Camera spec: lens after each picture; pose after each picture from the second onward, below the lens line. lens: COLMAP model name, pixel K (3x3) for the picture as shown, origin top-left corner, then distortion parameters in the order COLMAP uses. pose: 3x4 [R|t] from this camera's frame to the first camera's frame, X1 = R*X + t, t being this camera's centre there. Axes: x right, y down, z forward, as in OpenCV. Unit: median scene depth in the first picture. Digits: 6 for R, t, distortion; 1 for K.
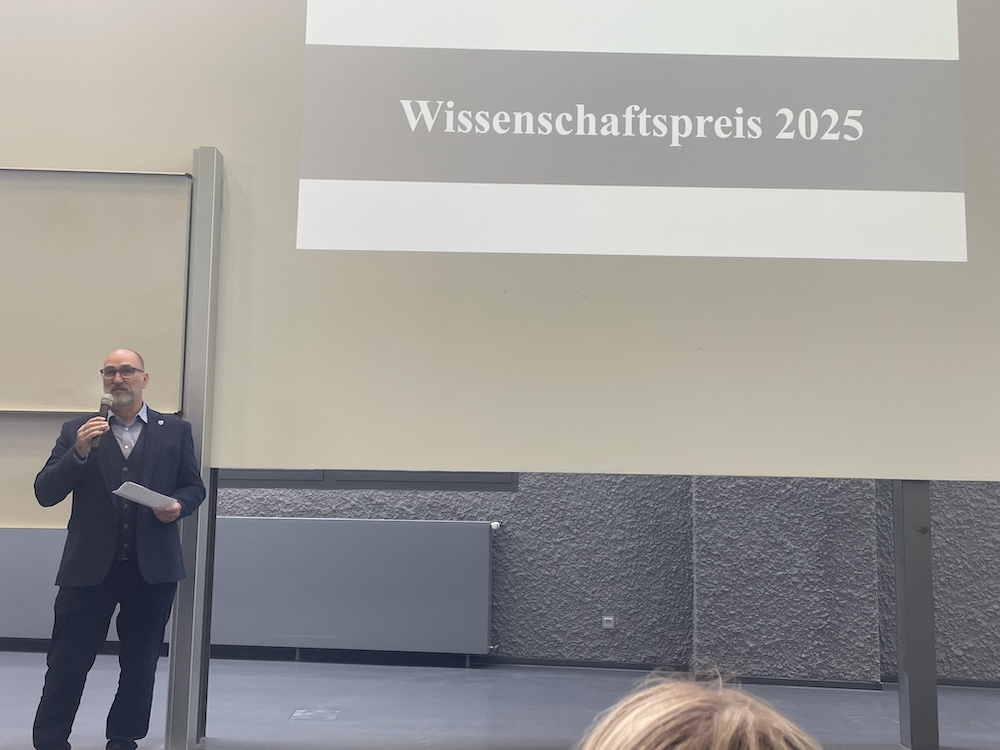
lens RADIAL K [[1043.4, 0, 496.5], [0, 1043.4, 367.4], [0, 0, 1]] dist [0.118078, -0.192811]
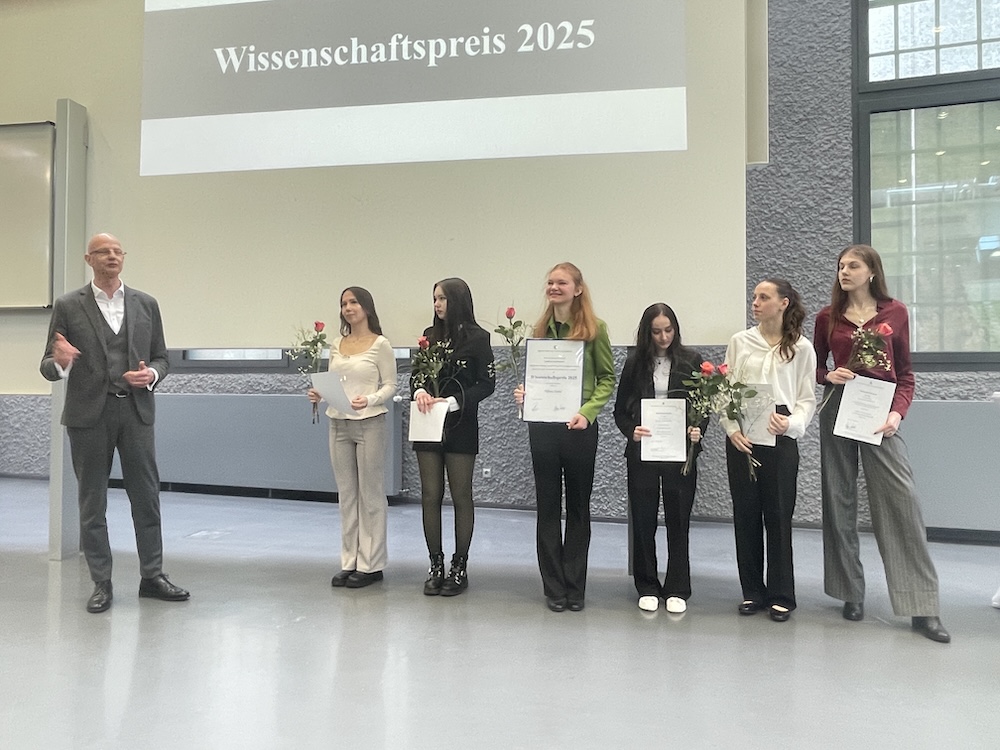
lens RADIAL K [[742.7, 0, 503.8], [0, 742.7, 369.7], [0, 0, 1]] dist [-0.004474, -0.002254]
pose [[0.980817, -0.016610, -0.194220, 0.324403], [0.032681, 0.996272, 0.079836, 0.050192], [0.192170, -0.084652, 0.977704, 0.145958]]
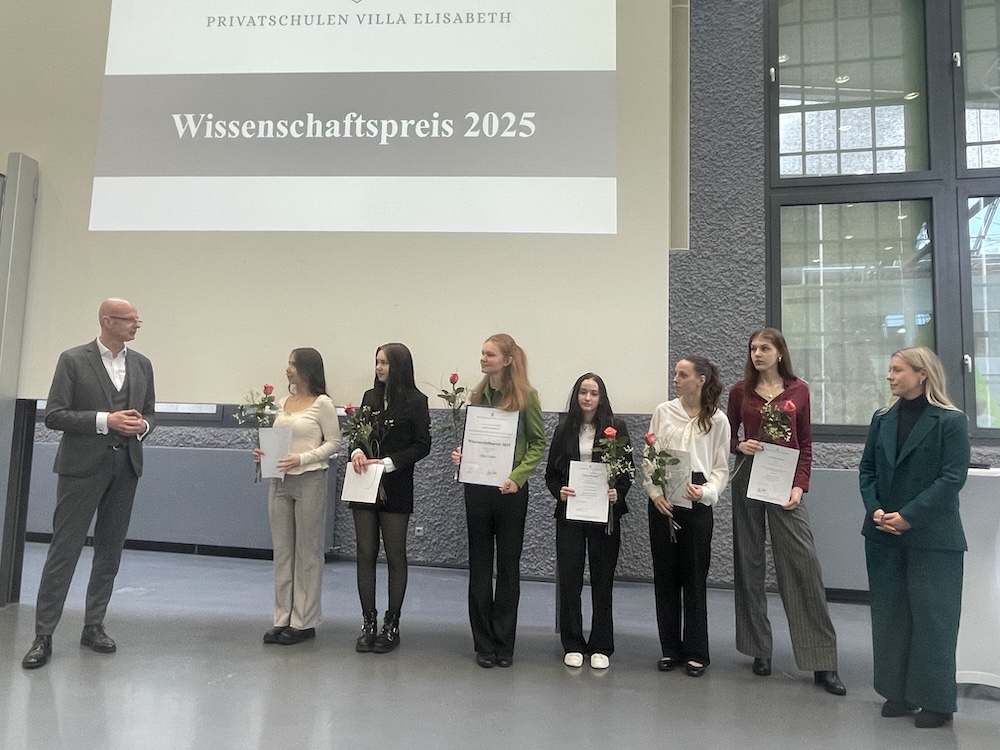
lens RADIAL K [[742.7, 0, 503.8], [0, 742.7, 369.7], [0, 0, 1]] dist [-0.004474, -0.002254]
pose [[0.994699, 0.002225, -0.102806, 0.324498], [-0.001771, 0.999988, 0.004508, 0.042291], [0.102815, -0.004302, 0.994691, 0.111702]]
